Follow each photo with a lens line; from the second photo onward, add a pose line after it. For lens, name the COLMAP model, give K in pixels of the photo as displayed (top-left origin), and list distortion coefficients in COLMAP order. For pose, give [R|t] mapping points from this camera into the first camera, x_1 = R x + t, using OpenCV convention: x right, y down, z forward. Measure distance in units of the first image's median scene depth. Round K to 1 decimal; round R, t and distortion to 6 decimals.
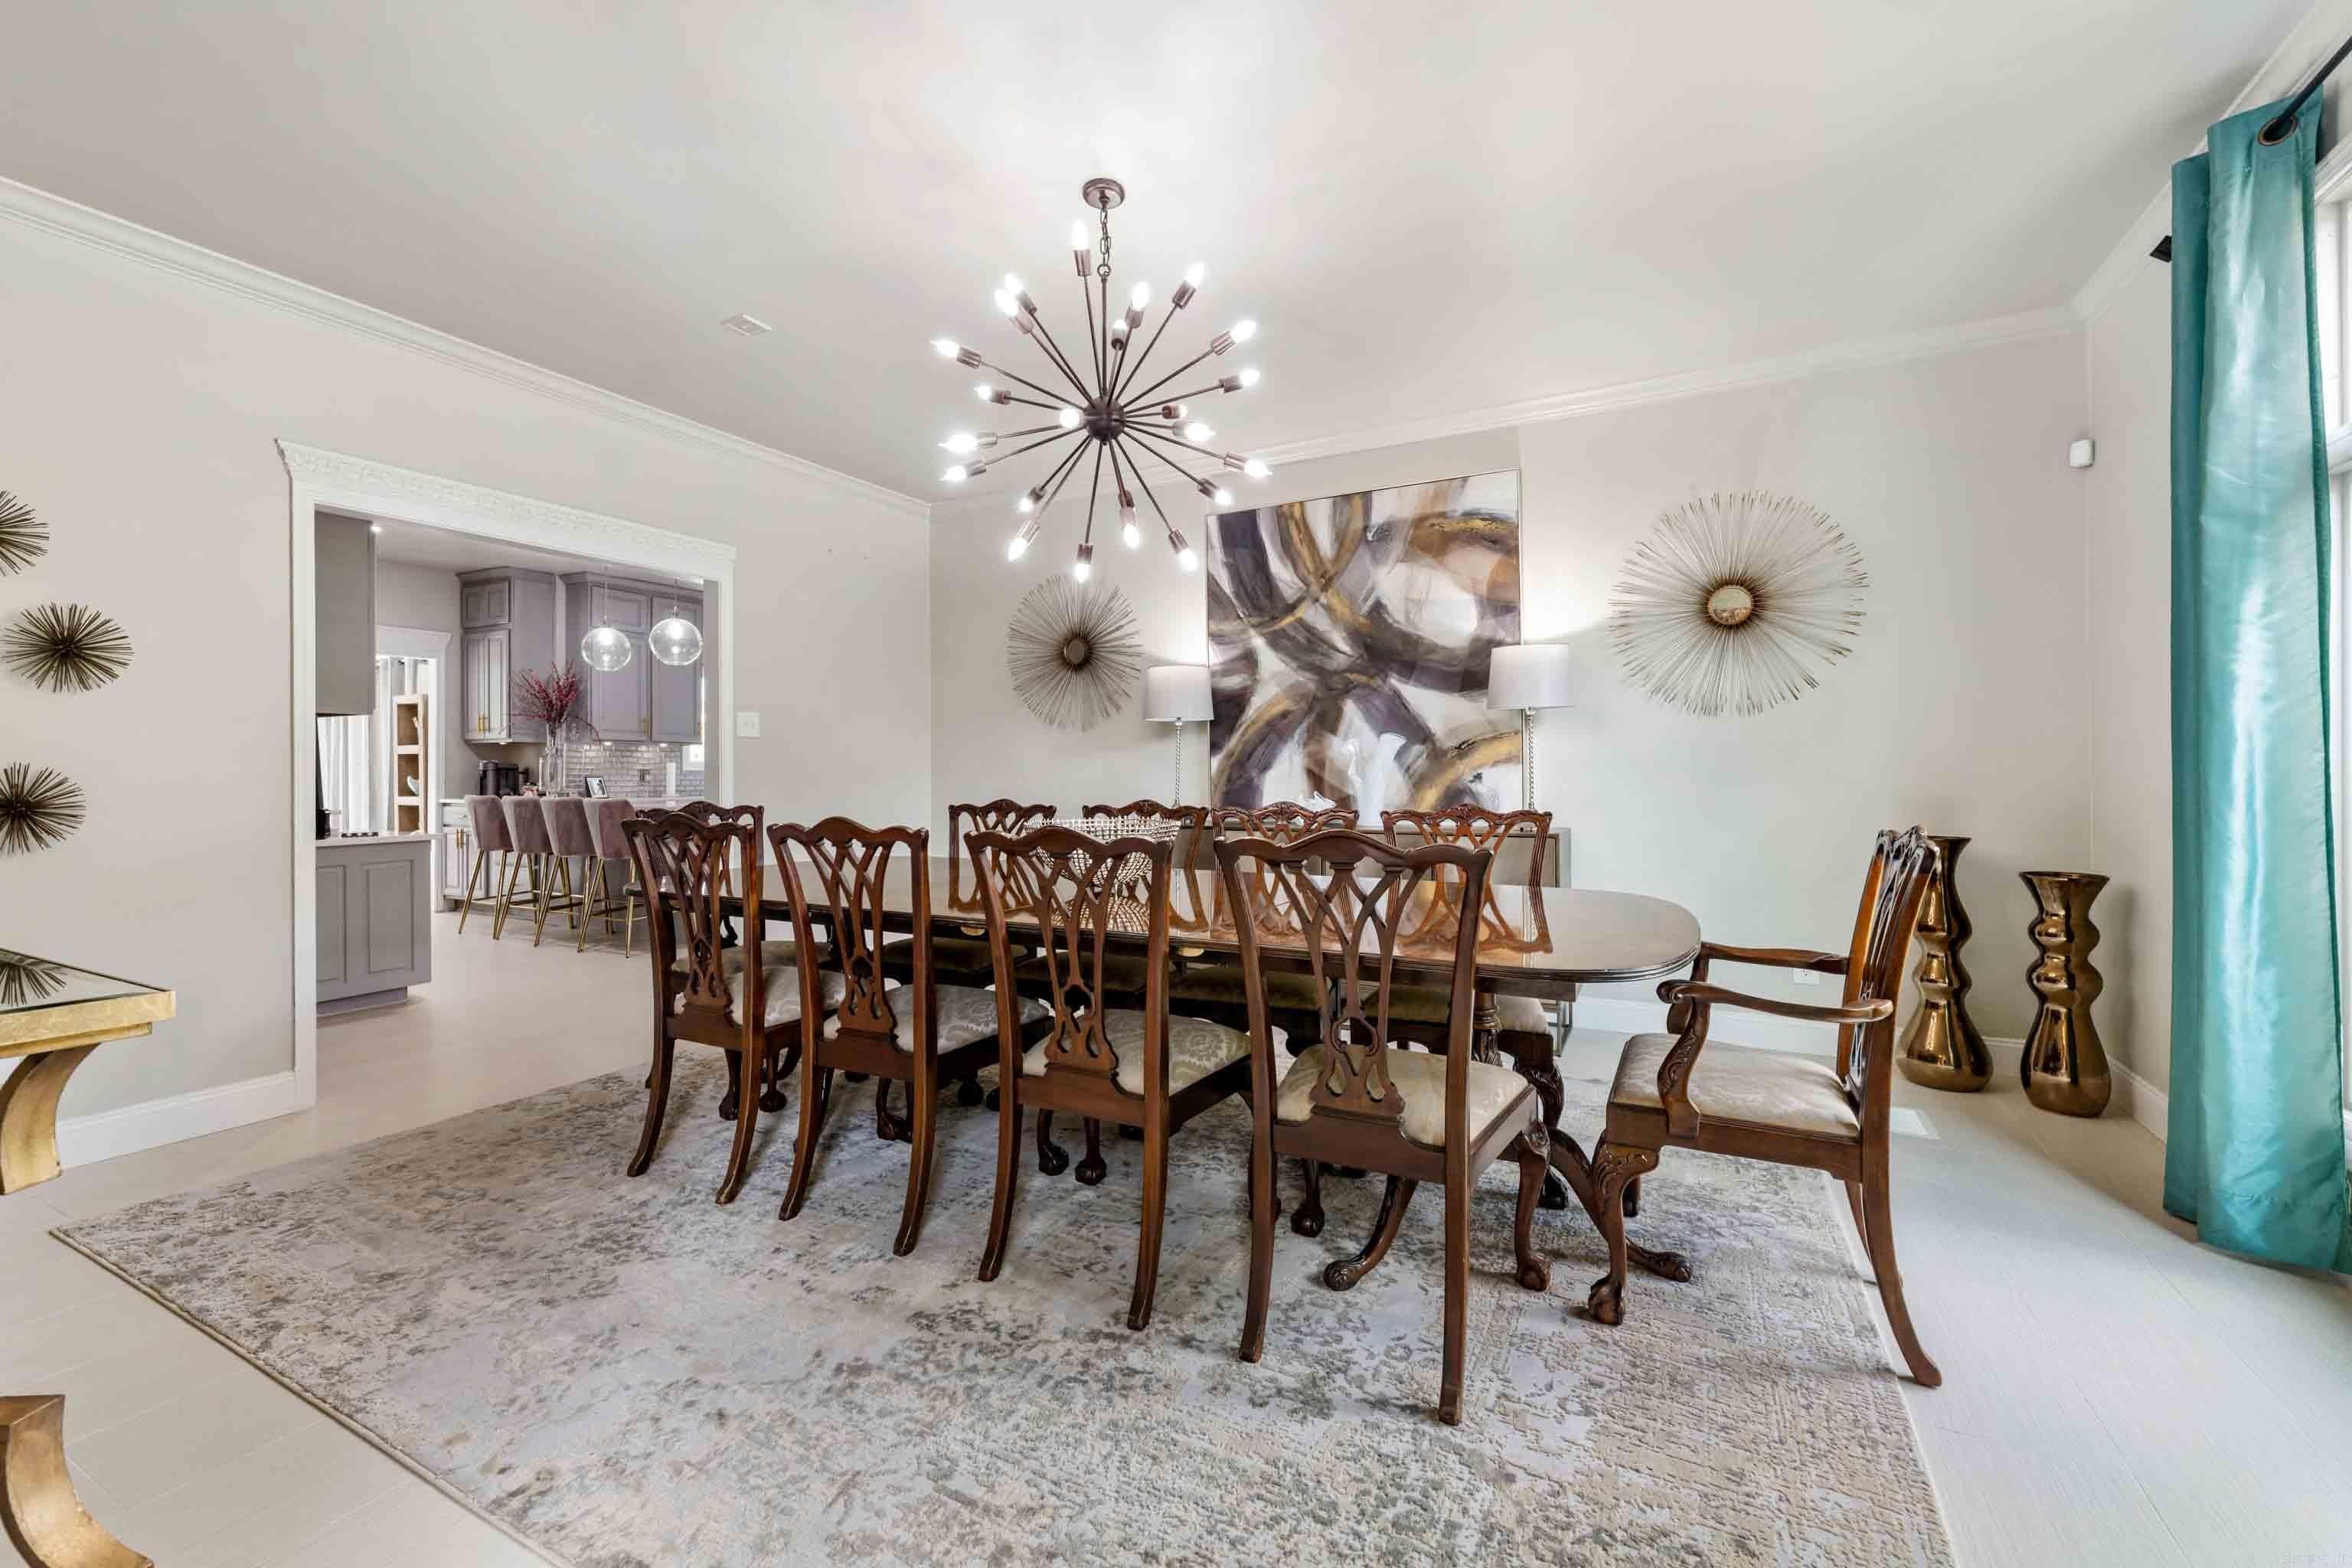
lens RADIAL K [[962.2, 0, 1176.2], [0, 962.2, 790.7], [0, 0, 1]] dist [-0.000925, 0.000218]
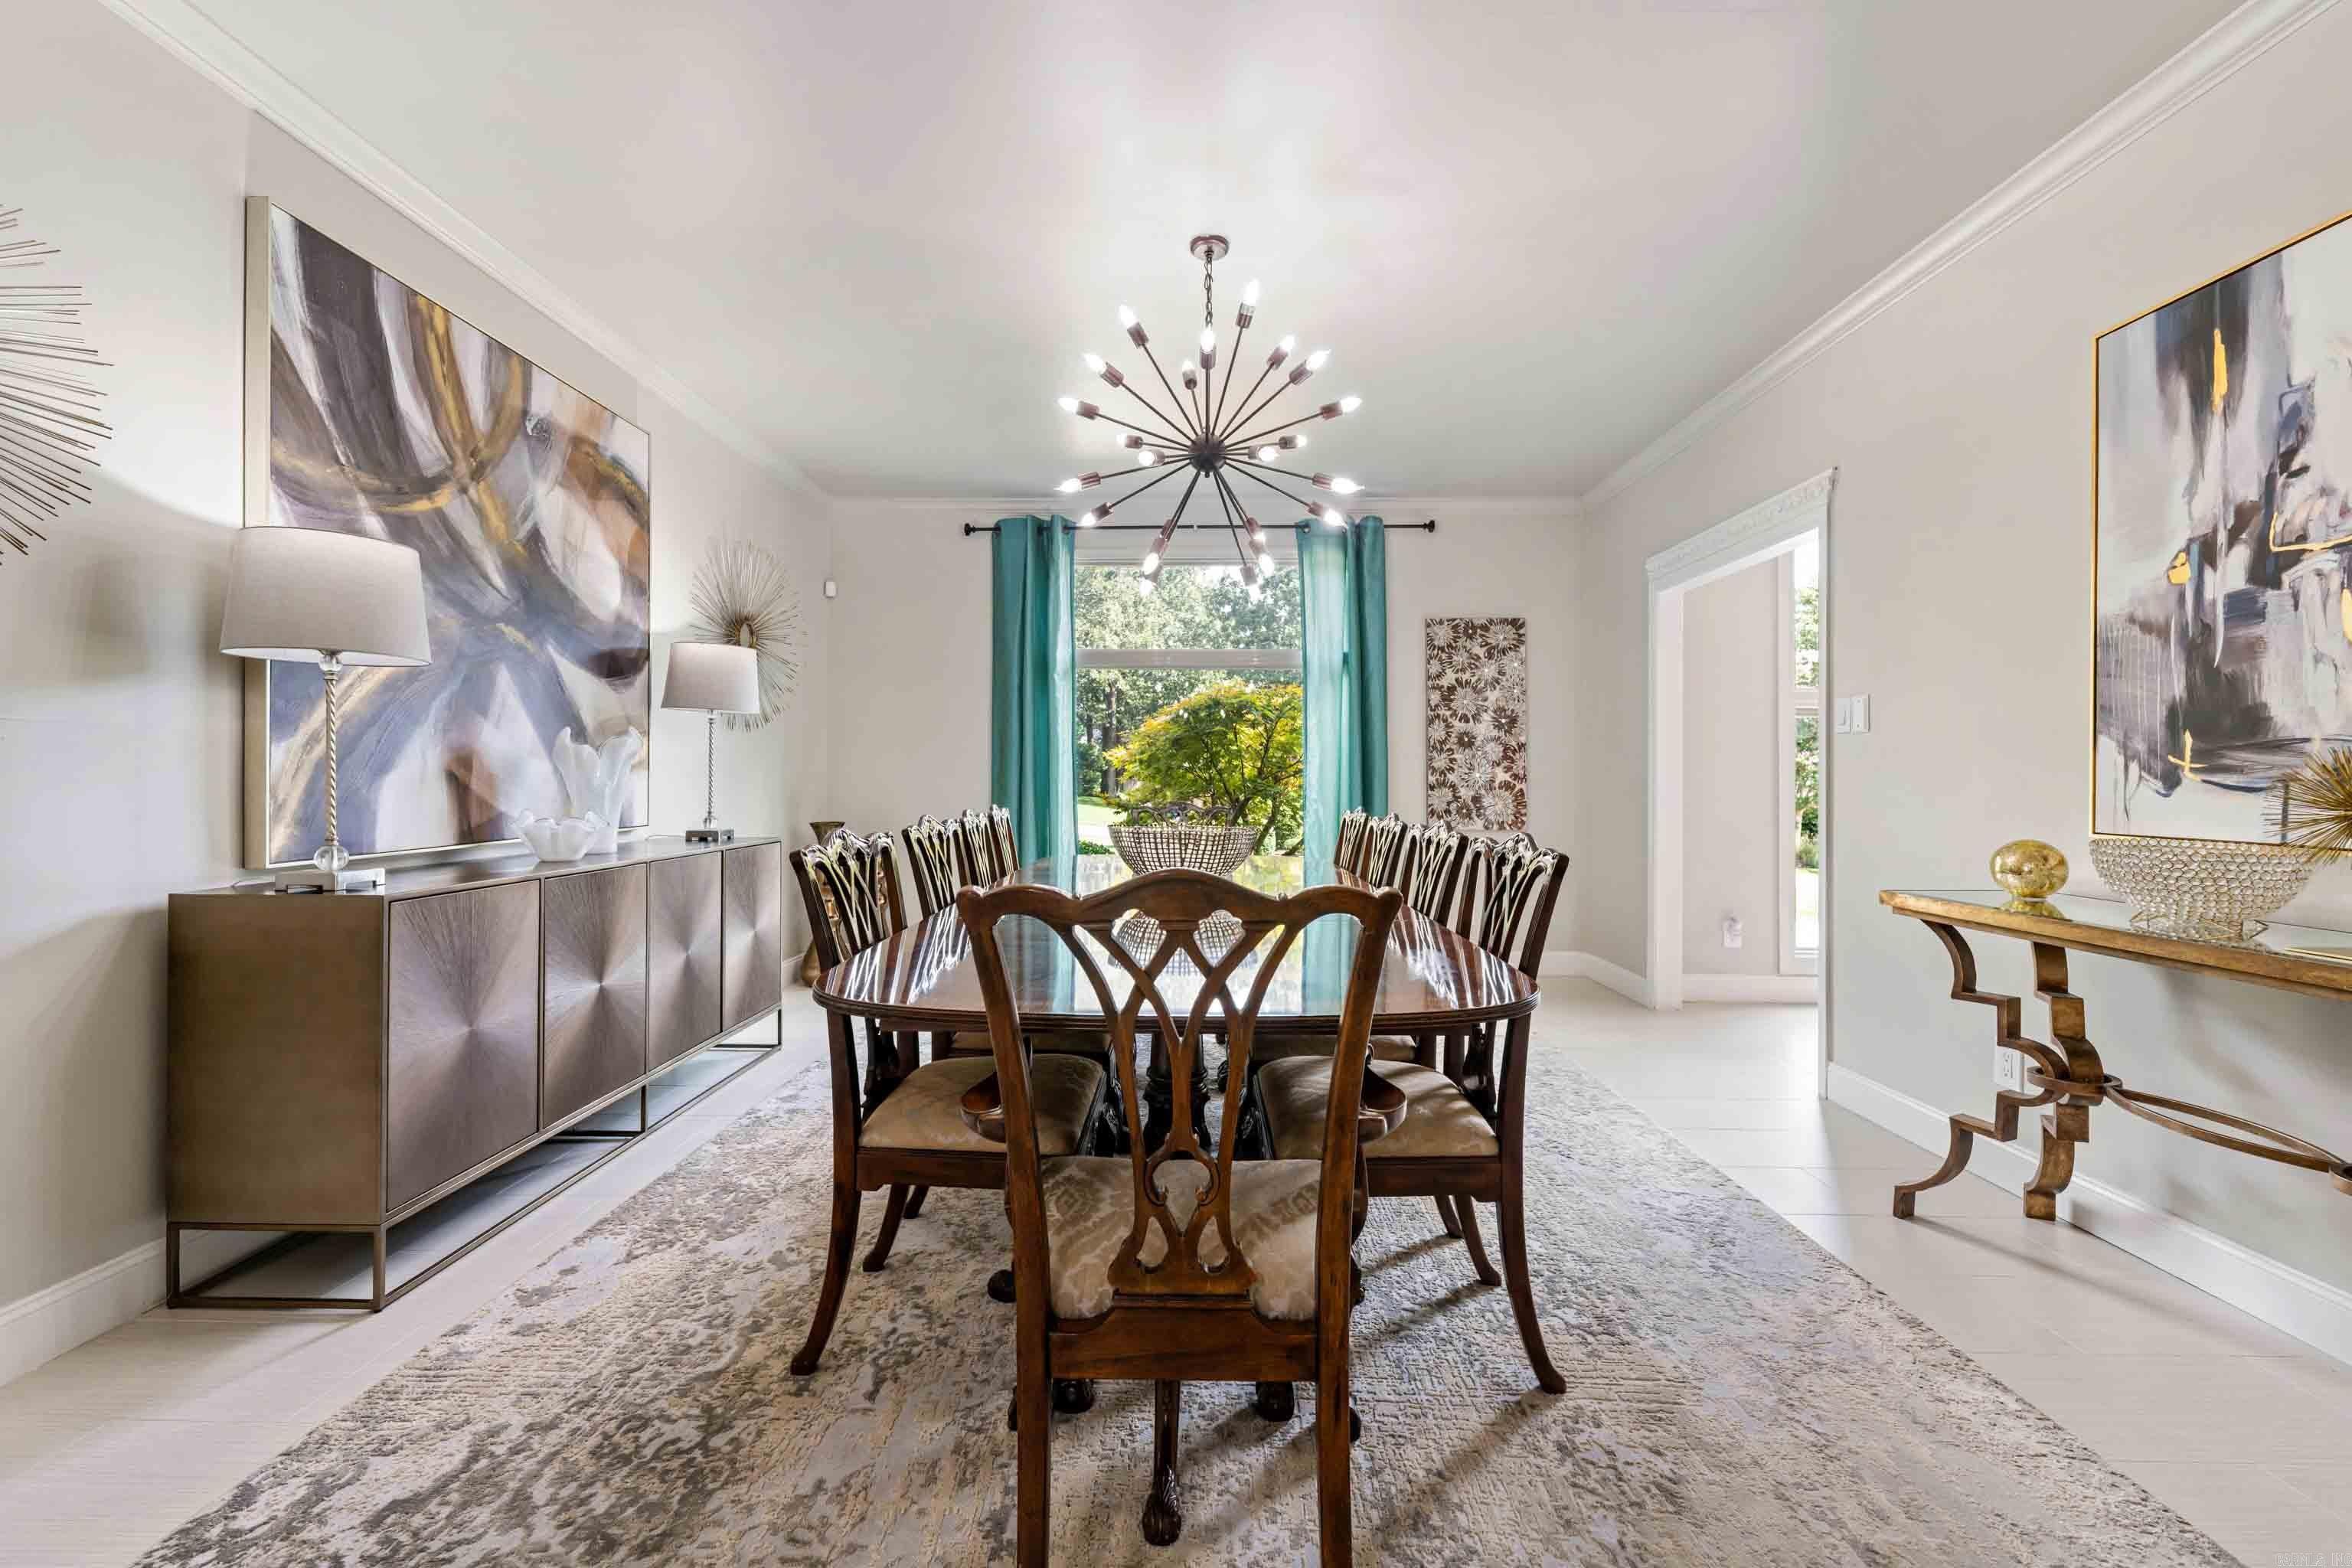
lens RADIAL K [[962.2, 0, 1176.2], [0, 962.2, 790.7], [0, 0, 1]] dist [-0.000925, 0.000218]
pose [[-0.456643, -0.010252, 0.889591, -0.596128], [0.014637, 0.999712, 0.019035, -0.016103], [-0.889530, 0.021713, -0.456361, 0.891679]]
